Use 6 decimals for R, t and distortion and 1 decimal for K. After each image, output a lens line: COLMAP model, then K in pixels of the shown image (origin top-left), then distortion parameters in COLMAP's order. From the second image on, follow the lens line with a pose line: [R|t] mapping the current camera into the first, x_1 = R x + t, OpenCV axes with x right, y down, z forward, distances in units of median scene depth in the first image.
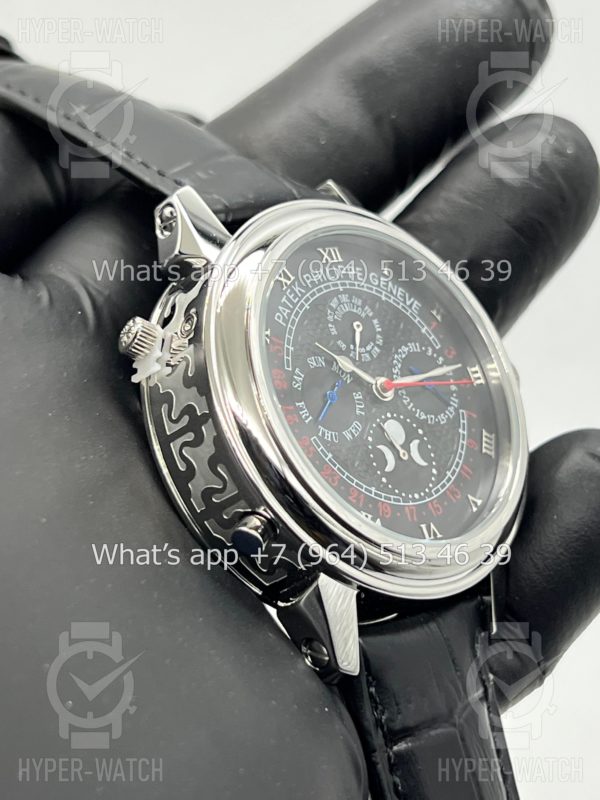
lens RADIAL K [[1848.2, 0, 296.1], [0, 1848.2, 392.9], [0, 0, 1]] dist [0.168761, 0.000000]
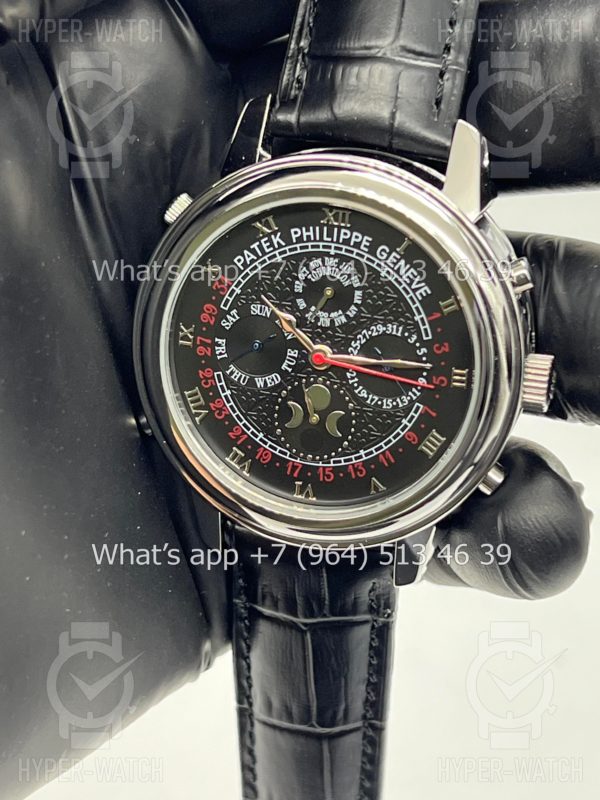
lens RADIAL K [[1848.2, 0, 294.8], [0, 1848.2, 416.2], [0, 0, 1]] dist [0.168761, 0.000000]
pose [[0.495697, 0.565526, -0.659139, 0.750285], [-0.114622, 0.794904, 0.595809, -0.599474], [0.860899, -0.219789, 0.458854, 0.489674]]
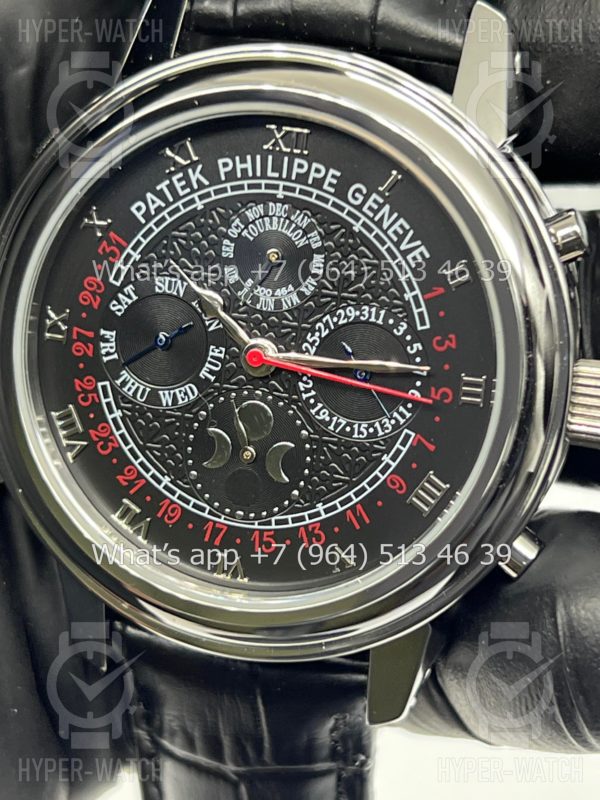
lens RADIAL K [[1848.2, 0, 310.1], [0, 1848.2, 410.9], [0, 0, 1]] dist [0.168761, 0.000000]
pose [[0.489020, 0.495472, -0.717891, 0.555648], [-0.138737, 0.856716, 0.496780, -0.326964], [0.861169, -0.143337, 0.487691, 0.671869]]
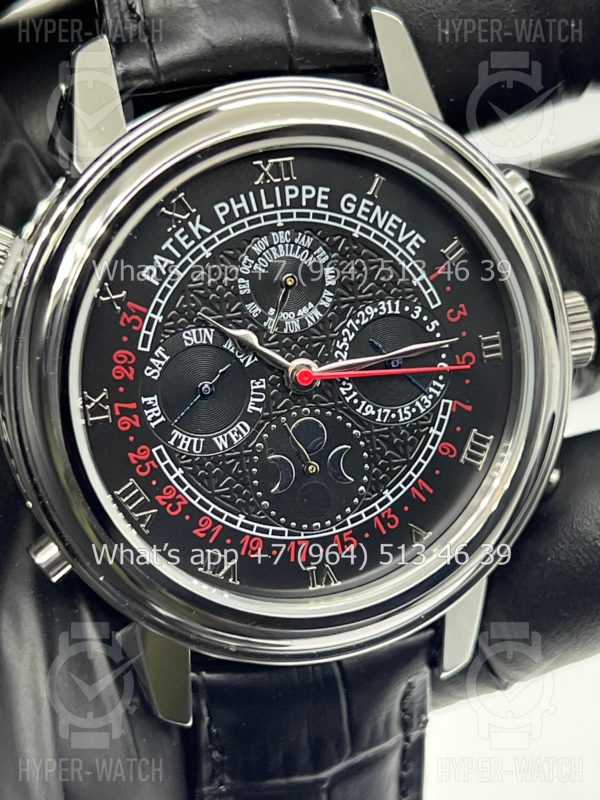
lens RADIAL K [[1848.2, 0, 297.9], [0, 1848.2, 408.6], [0, 0, 1]] dist [0.168761, 0.000000]
pose [[0.882687, 0.278780, -0.378346, 0.320989], [-0.090842, 0.891085, 0.444652, -0.311065], [0.461099, -0.358119, 0.811874, 0.401549]]
